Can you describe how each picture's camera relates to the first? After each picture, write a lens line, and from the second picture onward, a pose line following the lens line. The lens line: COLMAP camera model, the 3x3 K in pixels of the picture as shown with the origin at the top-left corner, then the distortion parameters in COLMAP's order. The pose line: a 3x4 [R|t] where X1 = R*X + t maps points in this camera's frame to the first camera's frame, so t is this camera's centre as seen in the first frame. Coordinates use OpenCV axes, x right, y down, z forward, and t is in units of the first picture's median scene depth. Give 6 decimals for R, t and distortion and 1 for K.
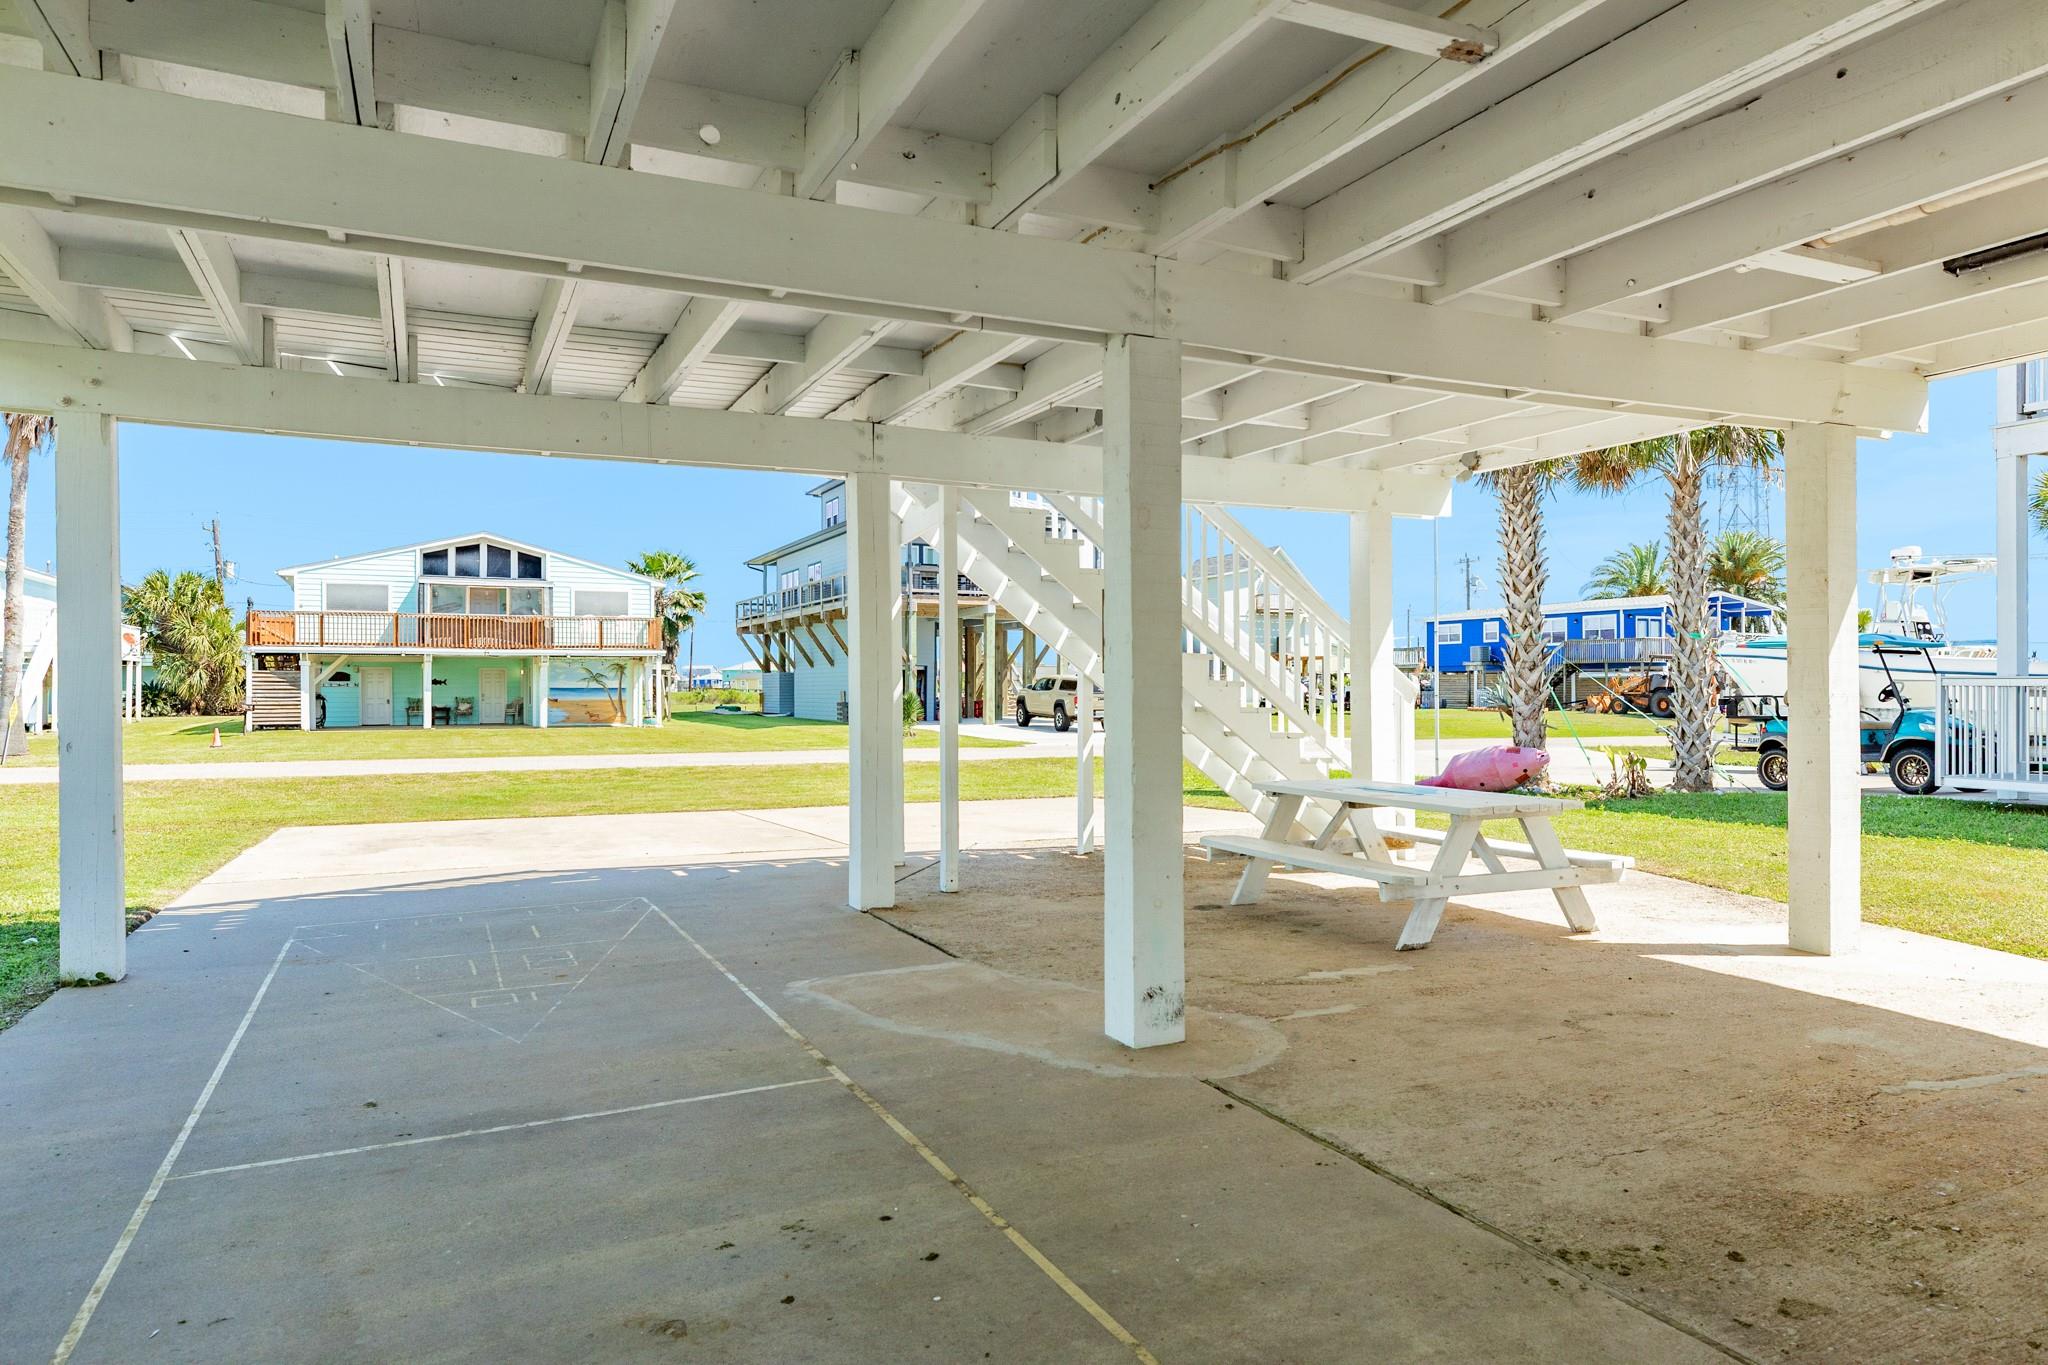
lens RADIAL K [[1289.2, 0, 1043.2], [0, 1289.2, 675.8], [0, 0, 1]] dist [0.001486, -0.000479]
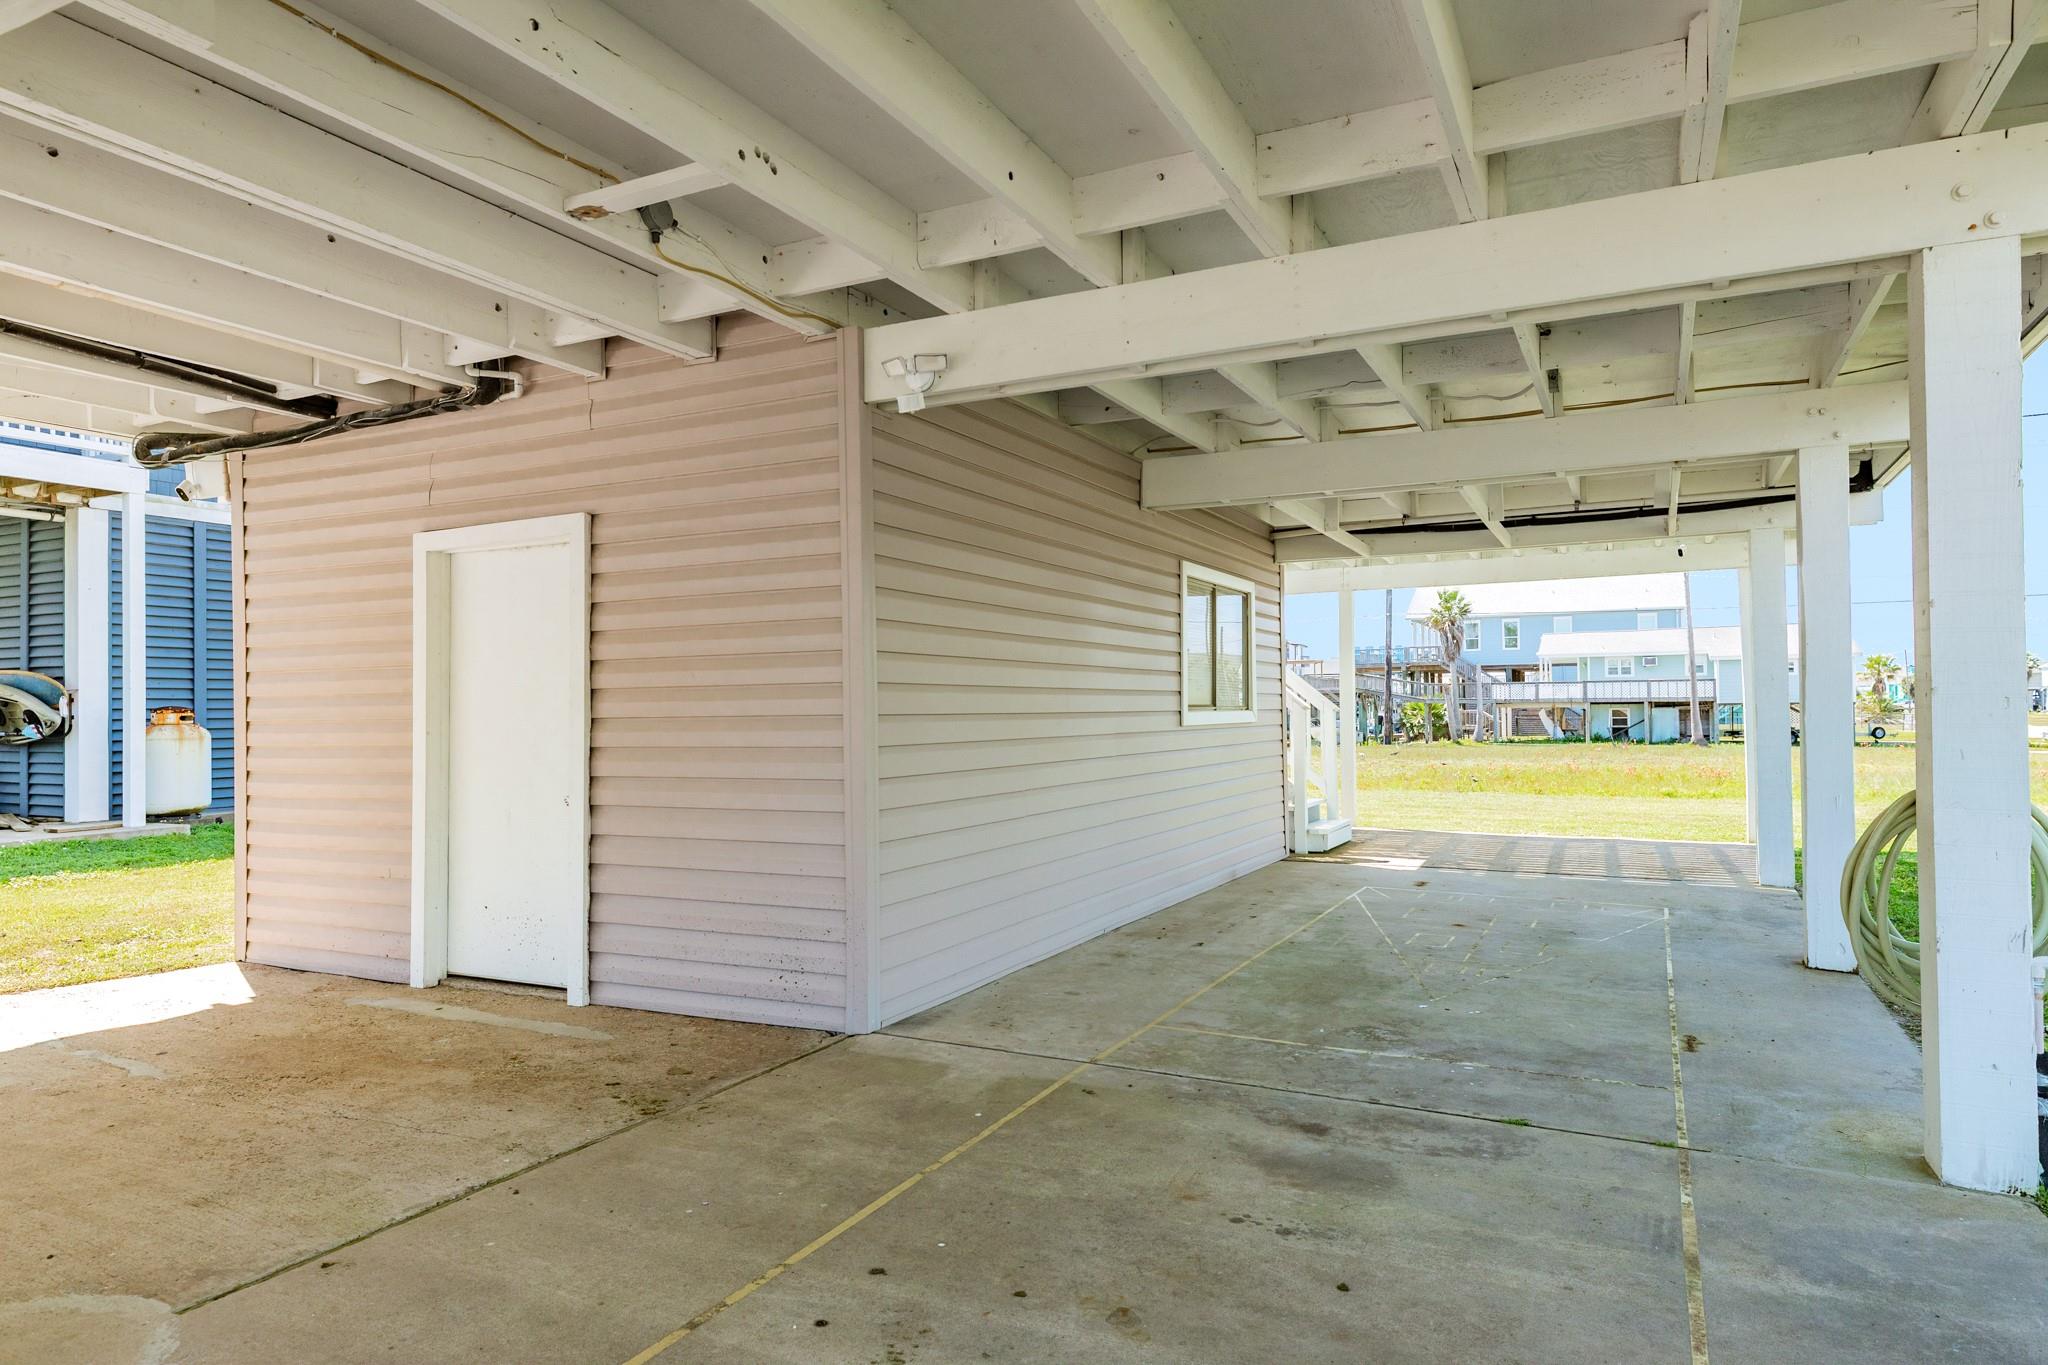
lens RADIAL K [[1257.3, 0, 1017.9], [0, 1257.3, 667.2], [0, 0, 1]] dist [0.003926, 0.000817]
pose [[-0.606575, 0.032447, 0.794364, -0.828411], [0.006444, 0.999335, -0.035899, 0.007850], [-0.795000, -0.016656, -0.606381, 1.313780]]
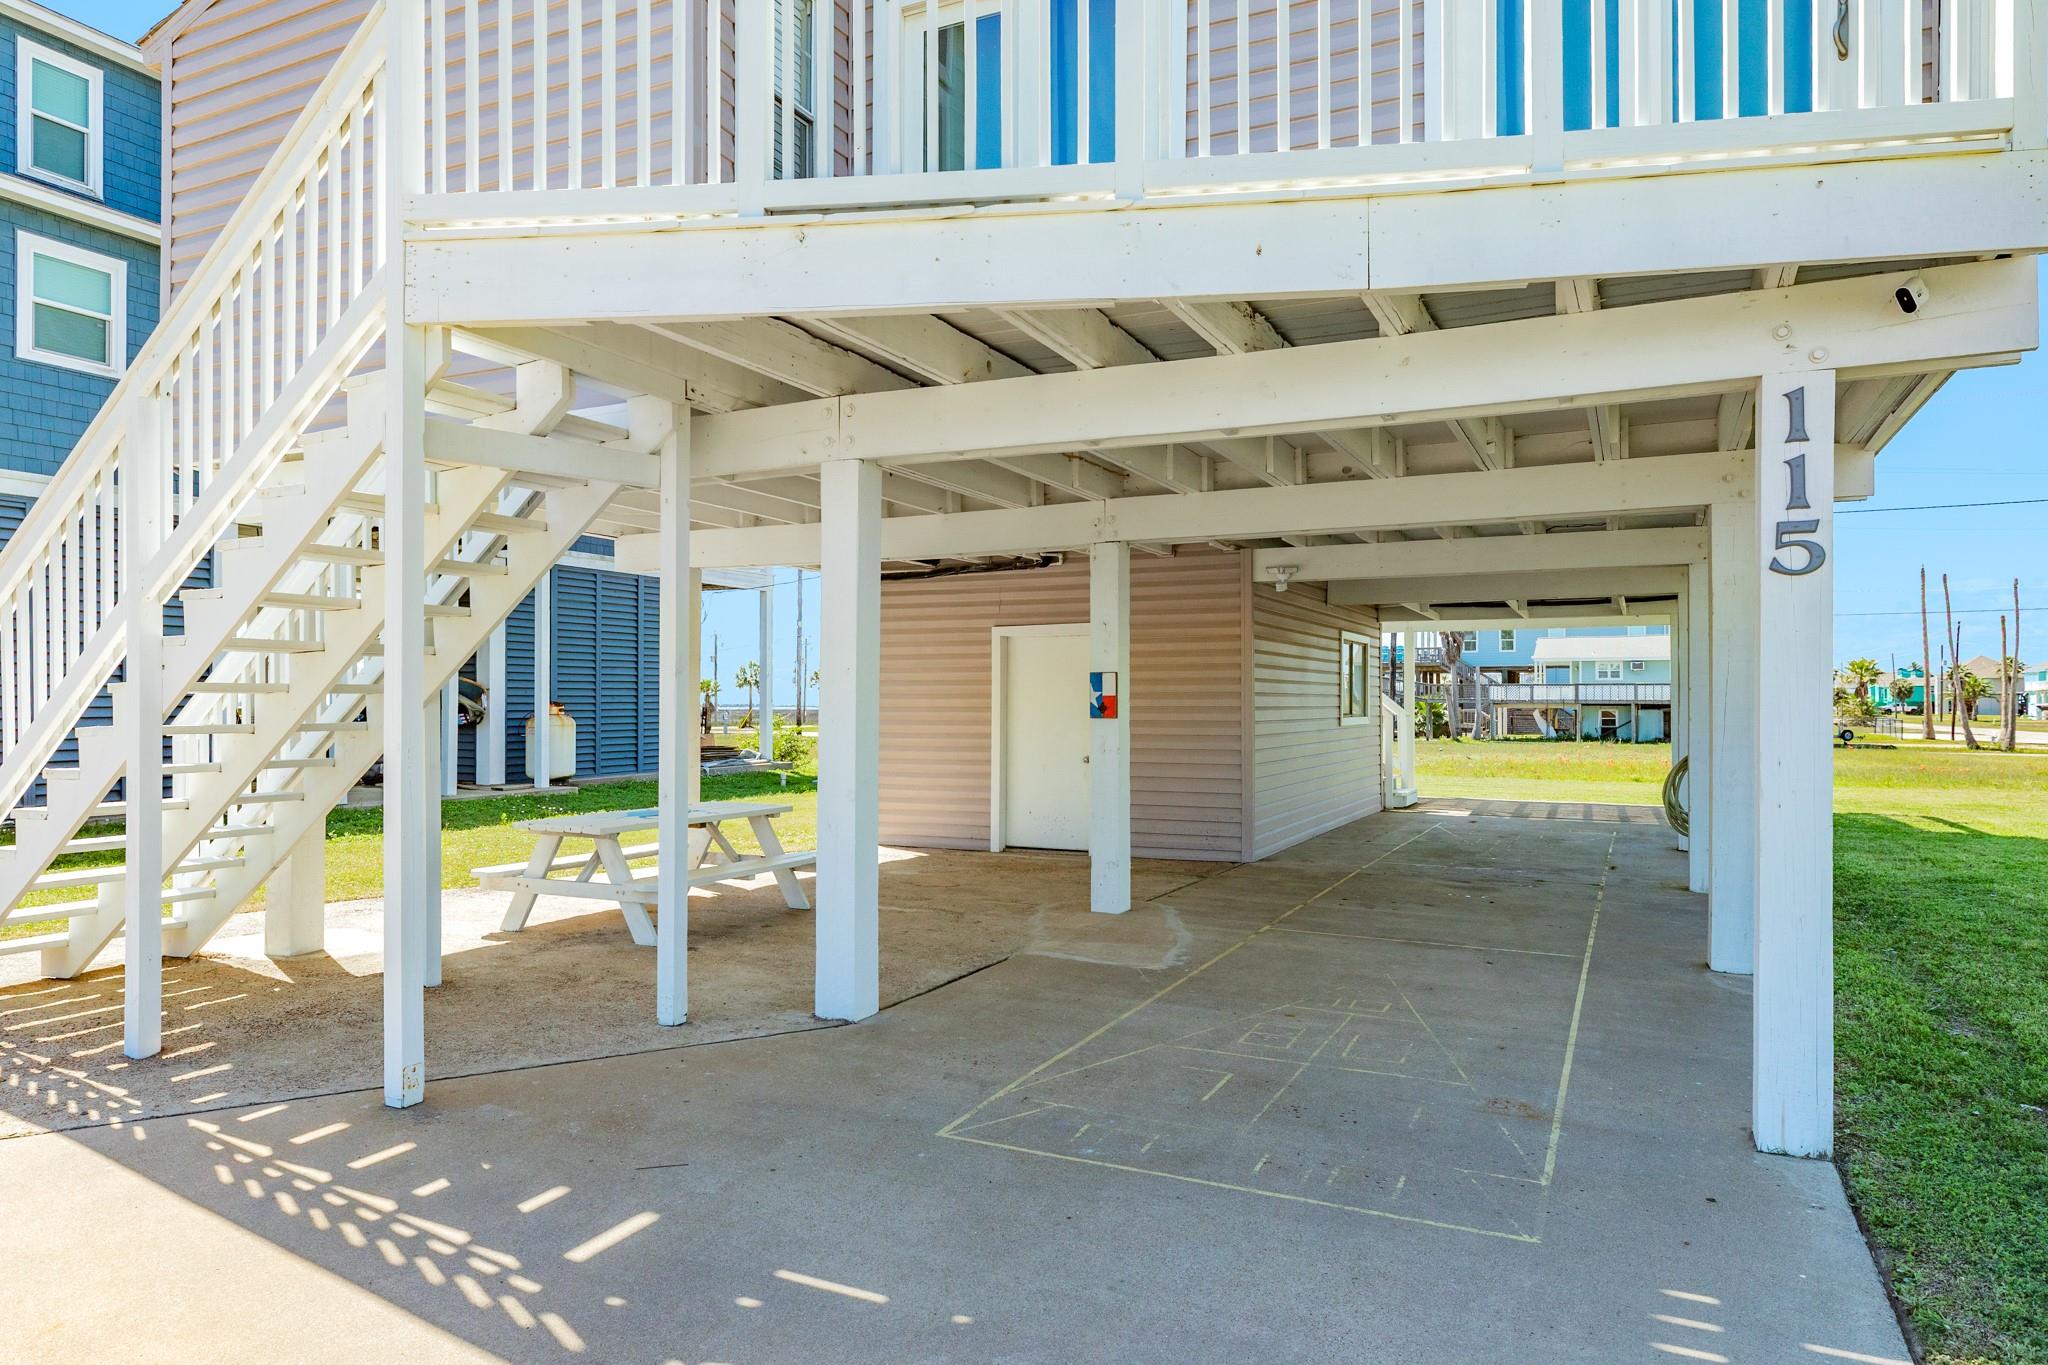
lens RADIAL K [[1257.3, 0, 1034.0], [0, 1257.3, 671.4], [0, 0, 1]] dist [0.003926, 0.000817]
pose [[-0.619160, 0.018131, 0.785055, -1.199187], [-0.005071, 0.999620, -0.027086, -0.006374], [-0.785248, -0.020752, -0.618833, 1.986019]]
